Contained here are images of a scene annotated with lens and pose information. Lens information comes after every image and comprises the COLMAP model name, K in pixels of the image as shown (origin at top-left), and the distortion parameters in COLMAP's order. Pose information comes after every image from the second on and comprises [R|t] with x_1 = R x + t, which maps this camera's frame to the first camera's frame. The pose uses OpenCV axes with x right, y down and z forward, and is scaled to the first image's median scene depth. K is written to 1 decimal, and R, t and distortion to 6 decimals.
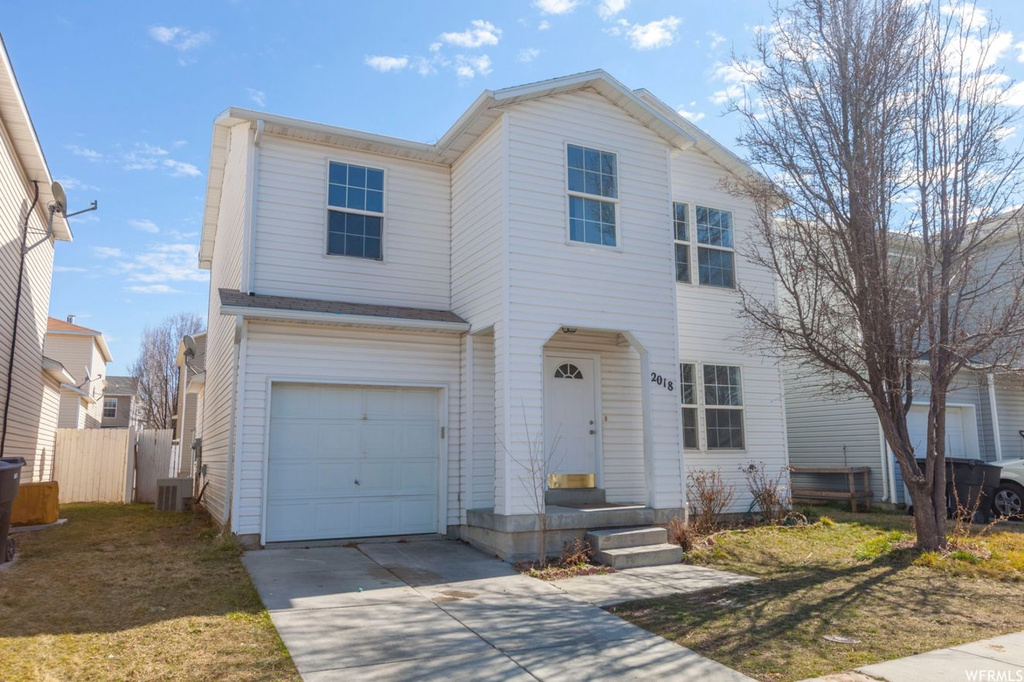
lens RADIAL K [[720.7, 0, 512.0], [0, 720.7, 333.5], [0, 0, 1]] dist [-0.001784, 0.001594]
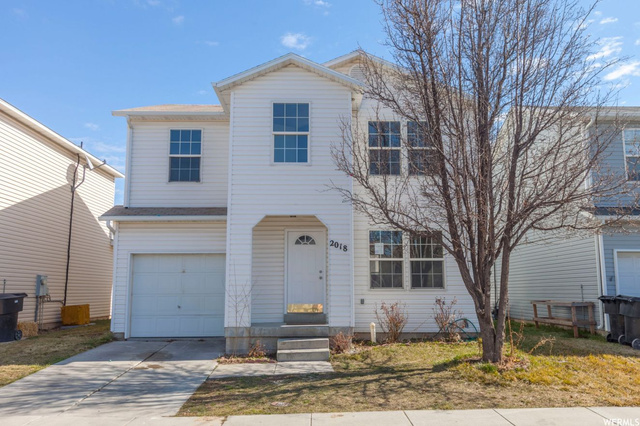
lens RADIAL K [[513.3, 0, 320.0], [0, 513.3, 213.0], [0, 0, 1]] dist [0.008607, -0.000437]
pose [[0.908724, -0.059392, -0.413150, 0.628528], [0.068433, 0.997630, 0.007104, -0.014640], [0.411749, -0.034729, 0.910635, -0.026784]]
